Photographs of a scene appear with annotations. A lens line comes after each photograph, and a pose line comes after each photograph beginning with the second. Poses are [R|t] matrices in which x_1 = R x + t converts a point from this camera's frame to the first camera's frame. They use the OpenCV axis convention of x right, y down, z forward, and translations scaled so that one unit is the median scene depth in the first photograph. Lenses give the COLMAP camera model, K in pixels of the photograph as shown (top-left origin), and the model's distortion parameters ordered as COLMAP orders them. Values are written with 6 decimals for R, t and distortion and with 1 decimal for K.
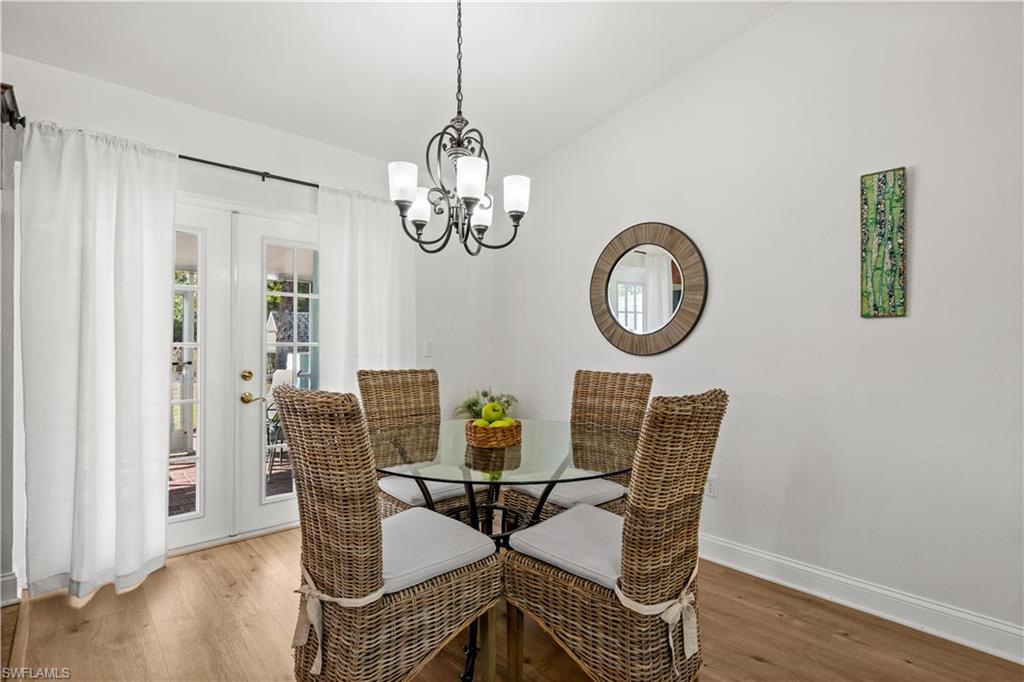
lens RADIAL K [[486.0, 0, 512.0], [0, 486.0, 341.0], [0, 0, 1]] dist [-0.000208, -0.000260]
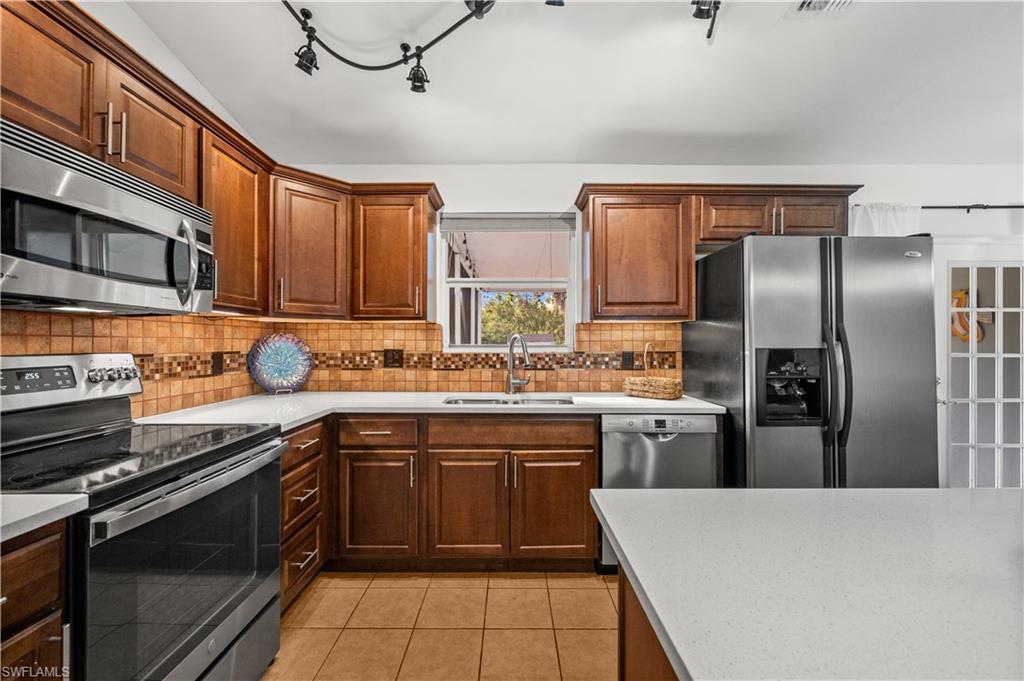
lens RADIAL K [[421.8, 0, 514.6], [0, 421.8, 342.0], [0, 0, 1]] dist [0.000050, 0.000232]
pose [[0.739653, -0.002499, -0.672984, -0.848280], [0.006030, 0.999978, 0.002914, -0.043758], [0.672961, -0.006214, 0.739651, -0.622759]]
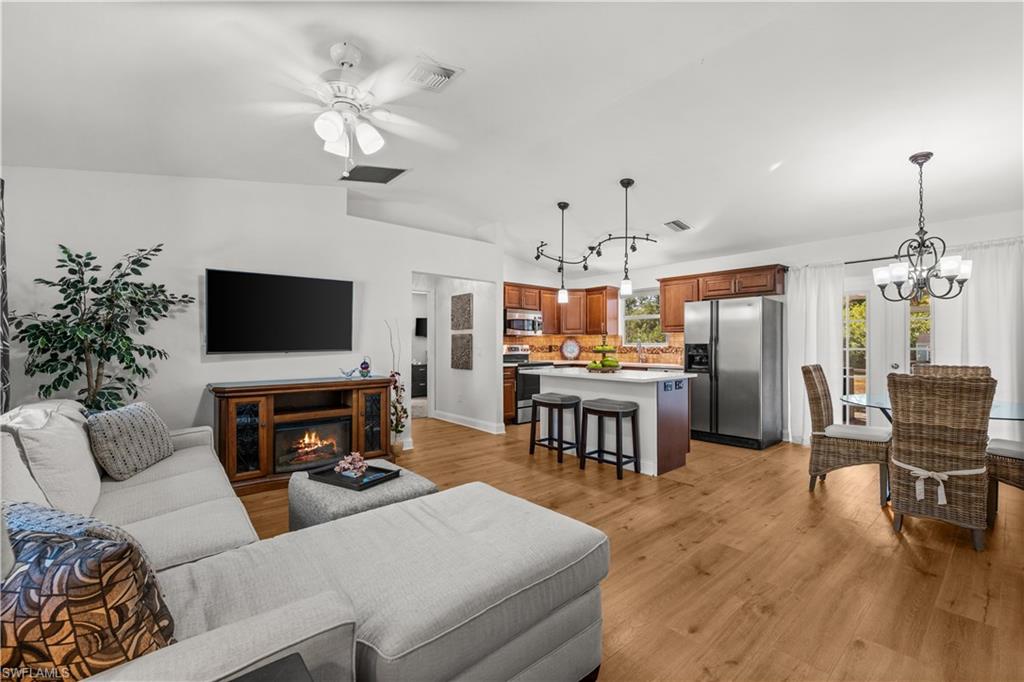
lens RADIAL K [[421.8, 0, 514.6], [0, 421.8, 342.5], [0, 0, 1]] dist [0.000050, 0.000232]
pose [[-0.040527, -0.006836, -0.999155, 1.505459], [0.008315, 0.999940, -0.007178, -0.021348], [0.999144, -0.008599, -0.040468, -0.499467]]
